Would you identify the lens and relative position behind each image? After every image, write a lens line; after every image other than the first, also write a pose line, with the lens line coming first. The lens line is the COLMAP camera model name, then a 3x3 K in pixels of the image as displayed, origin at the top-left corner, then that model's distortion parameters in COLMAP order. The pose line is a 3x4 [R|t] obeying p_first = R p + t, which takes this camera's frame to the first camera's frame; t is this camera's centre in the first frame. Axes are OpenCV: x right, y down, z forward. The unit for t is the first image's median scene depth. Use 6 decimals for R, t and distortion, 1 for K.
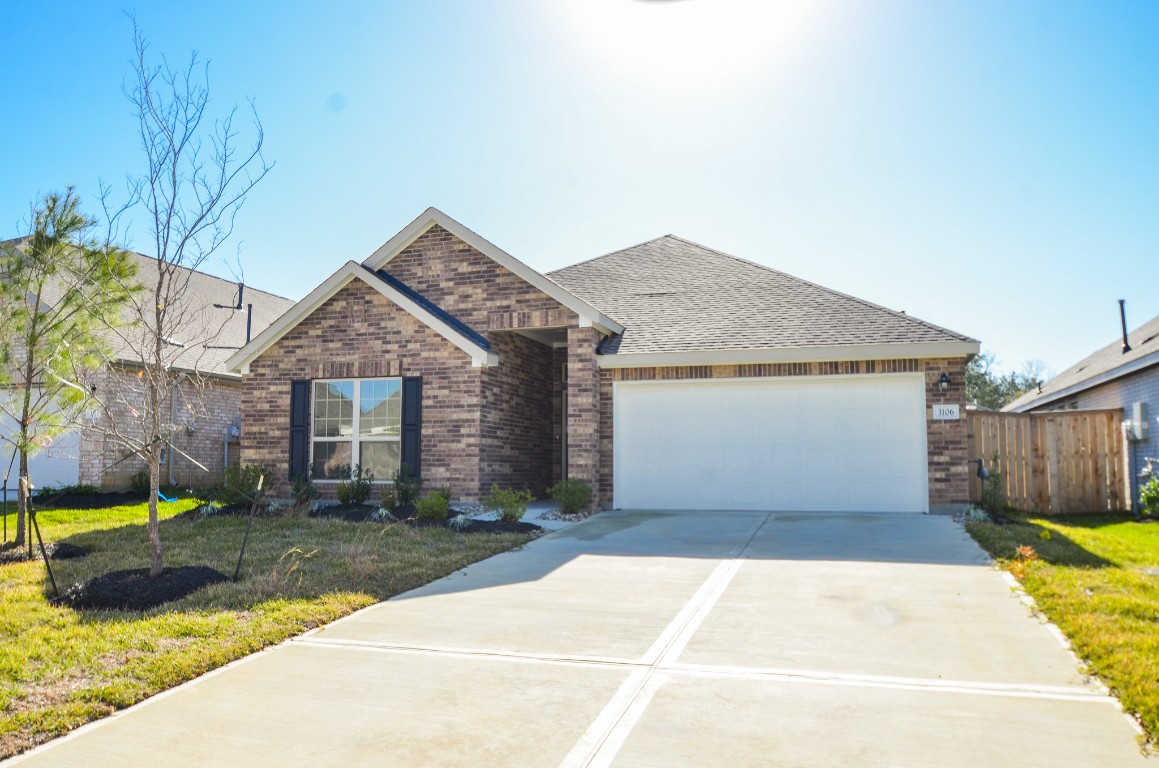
lens RADIAL K [[930.5, 0, 577.9], [0, 930.5, 387.4], [0, 0, 1]] dist [-0.033970, 0.003388]
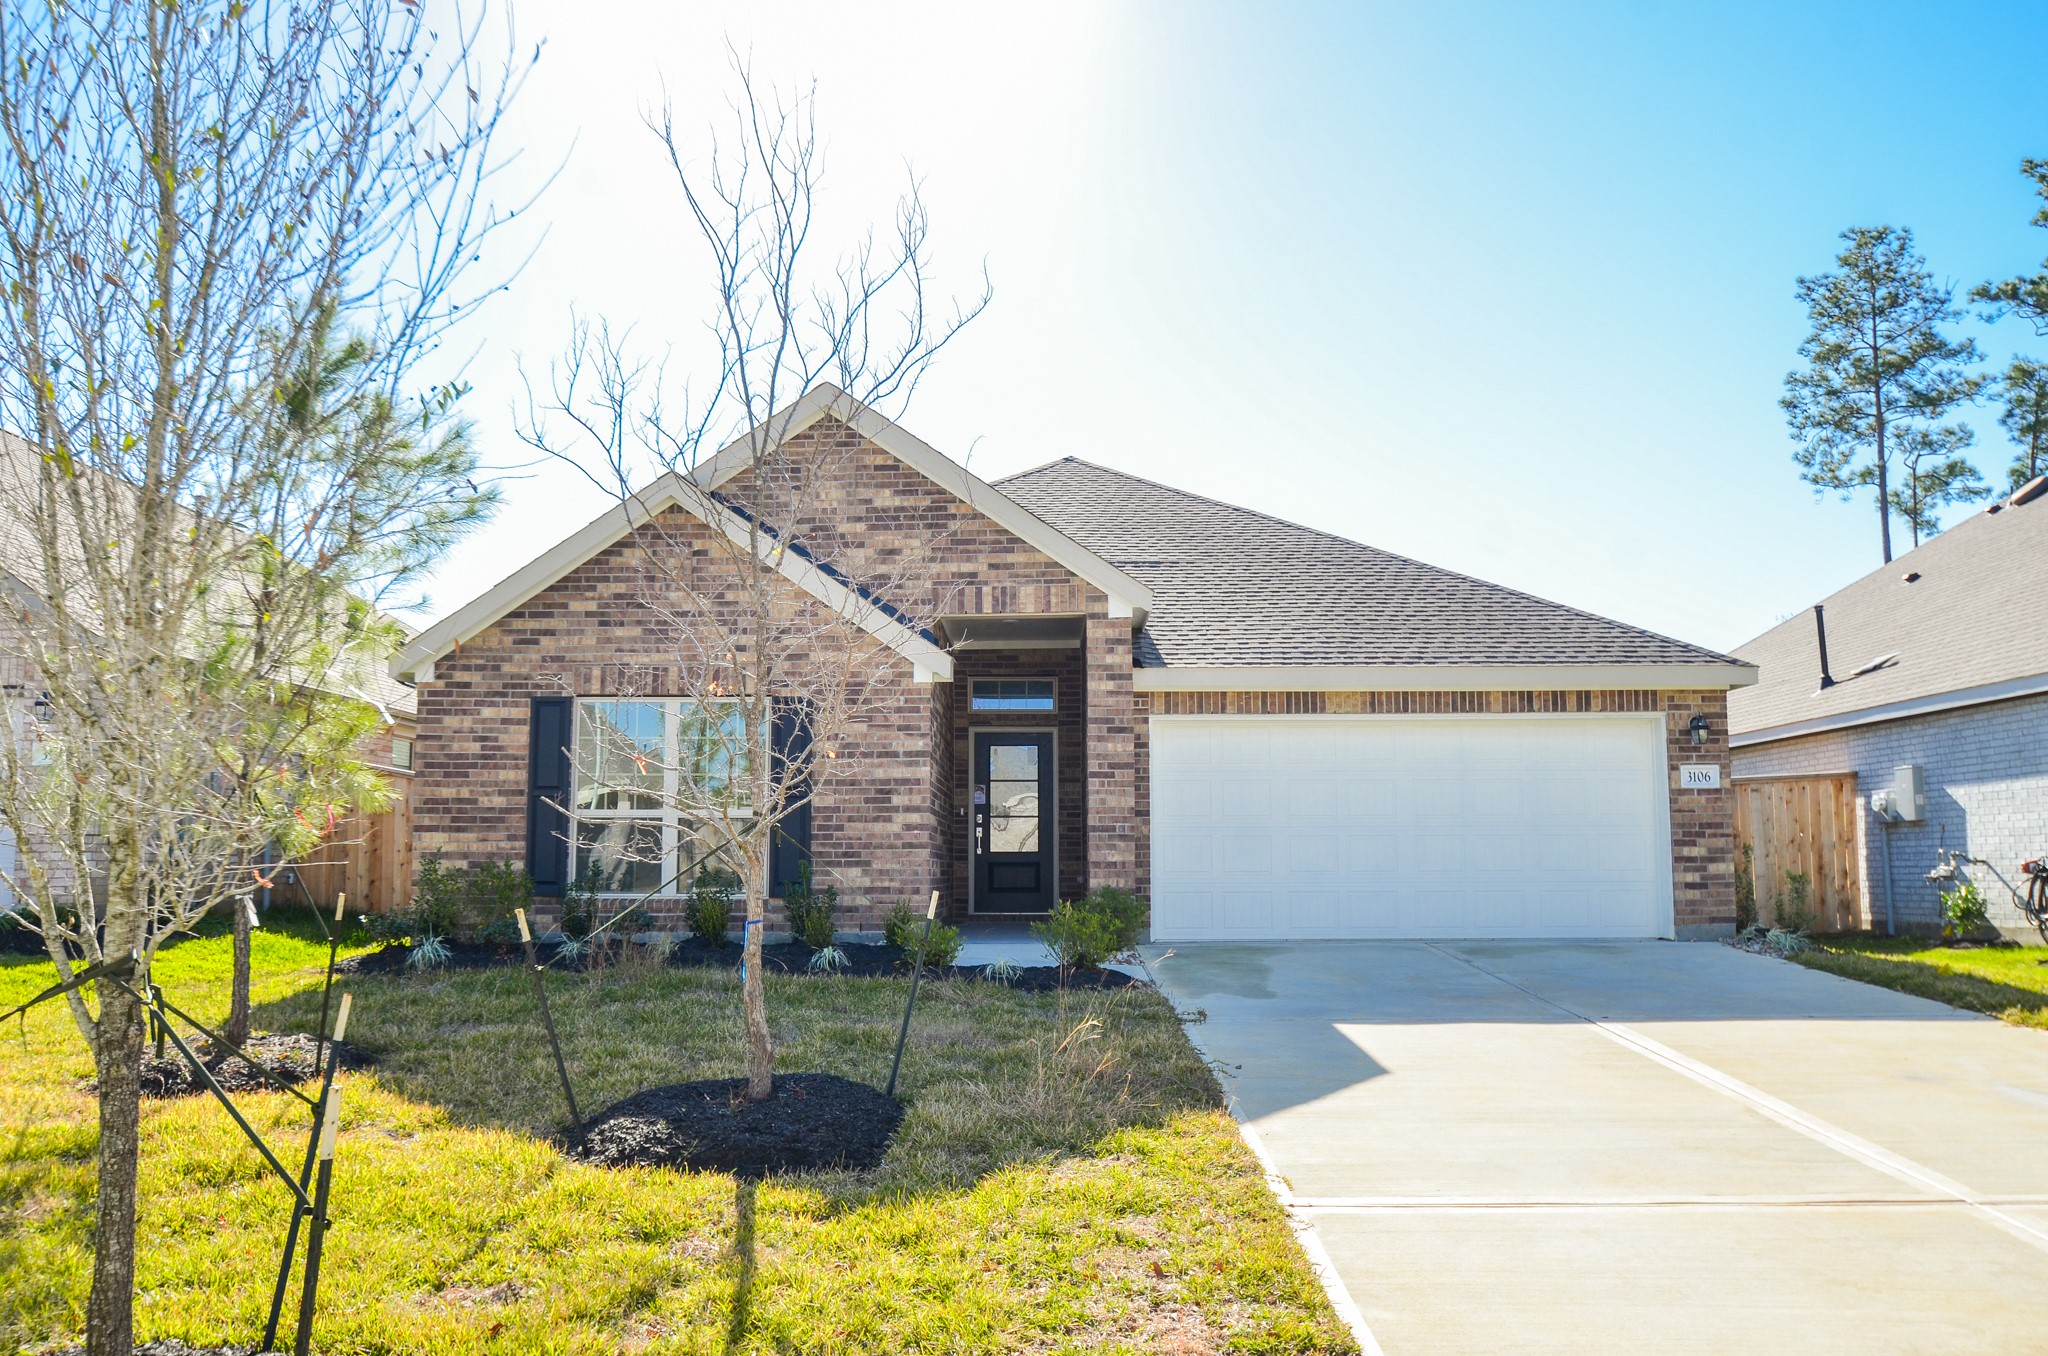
lens RADIAL K [[1644.2, 0, 1022.5], [0, 1644.2, 675.1], [0, 0, 1]] dist [-0.033970, 0.003388]
pose [[0.958012, 0.029757, 0.285180, -0.327174], [-0.022335, 0.999323, -0.029243, 0.000308], [-0.285857, 0.021646, 0.958028, 0.062420]]
